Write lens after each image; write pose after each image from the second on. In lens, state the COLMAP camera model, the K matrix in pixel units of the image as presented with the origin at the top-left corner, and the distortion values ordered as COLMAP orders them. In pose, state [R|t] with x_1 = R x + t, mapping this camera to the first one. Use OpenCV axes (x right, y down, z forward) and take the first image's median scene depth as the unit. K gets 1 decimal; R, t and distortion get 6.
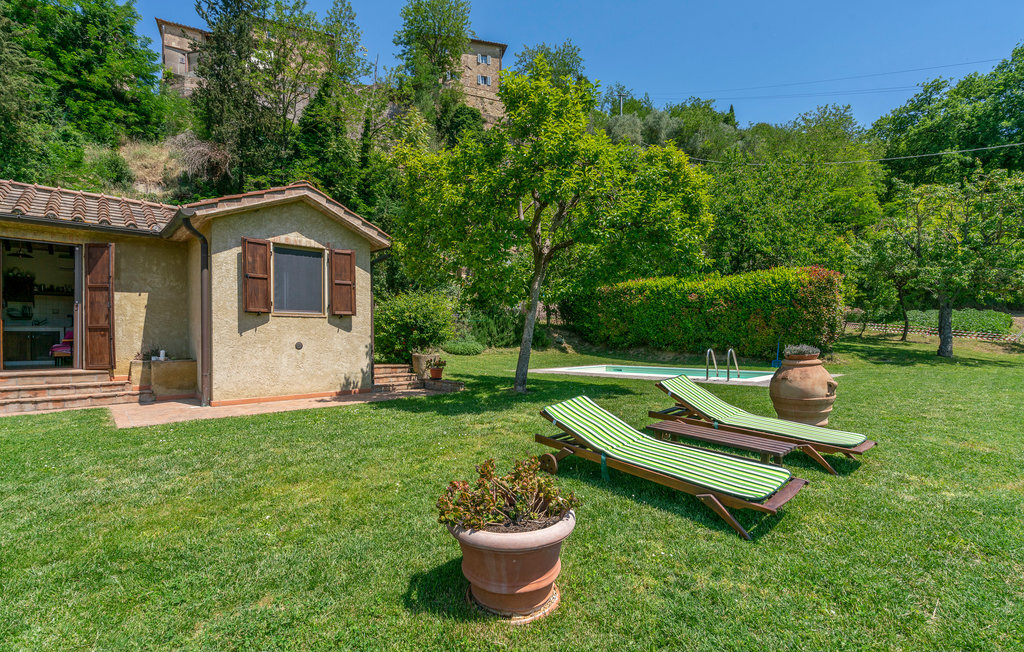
lens RADIAL K [[473.4, 0, 502.0], [0, 473.4, 343.3], [0, 0, 1]] dist [0.003202, 0.000478]
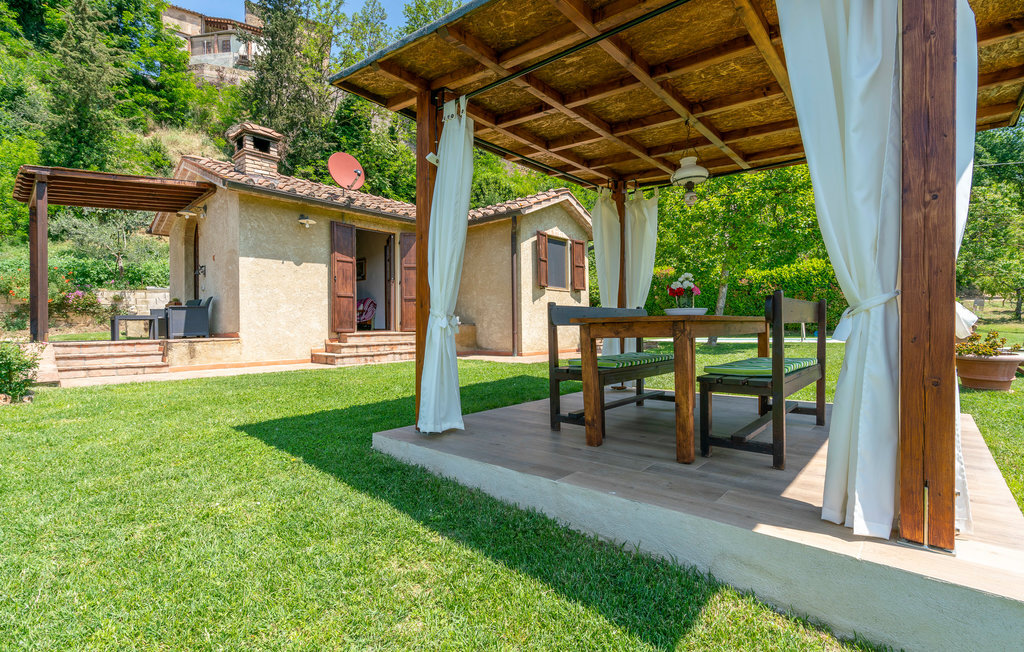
lens RADIAL K [[478.4, 0, 507.3], [0, 478.4, 326.1], [0, 0, 1]] dist [0.001483, 0.000727]
pose [[0.993004, -0.008145, 0.117796, -0.728823], [0.010152, 0.999813, -0.016448, 0.063016], [-0.117640, 0.017529, 0.992902, -0.304380]]
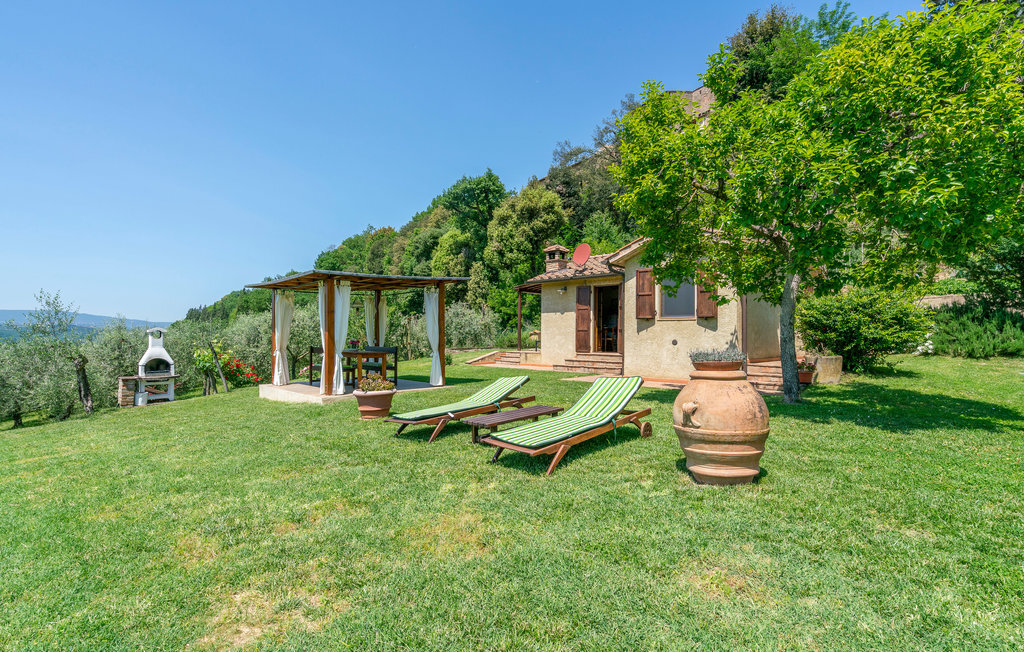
lens RADIAL K [[478.4, 0, 507.3], [0, 478.4, 326.1], [0, 0, 1]] dist [0.001483, 0.000727]
pose [[0.059691, -0.016782, -0.998076, 0.877490], [-0.018318, 0.999672, -0.017904, -0.007836], [0.998049, 0.019351, 0.059364, 0.457132]]
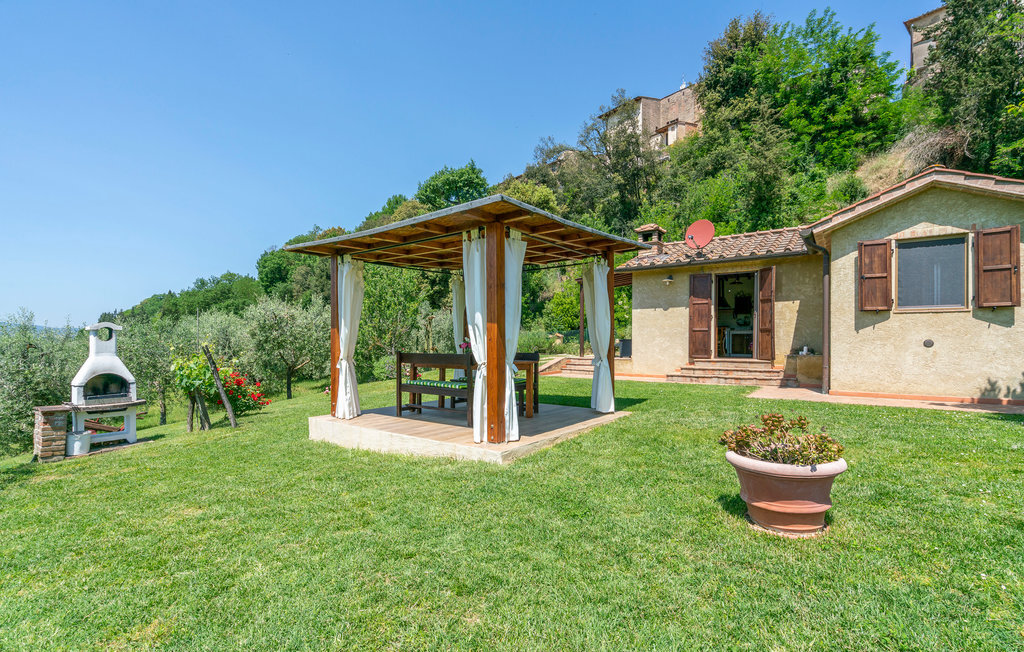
lens RADIAL K [[460.3, 0, 509.0], [0, 460.3, 338.9], [0, 0, 1]] dist [0.000074, 0.000808]
pose [[0.199756, -0.005030, -0.979833, 0.295986], [-0.016183, 0.999833, -0.008432, 0.017548], [0.979712, 0.017541, 0.199641, 0.009733]]
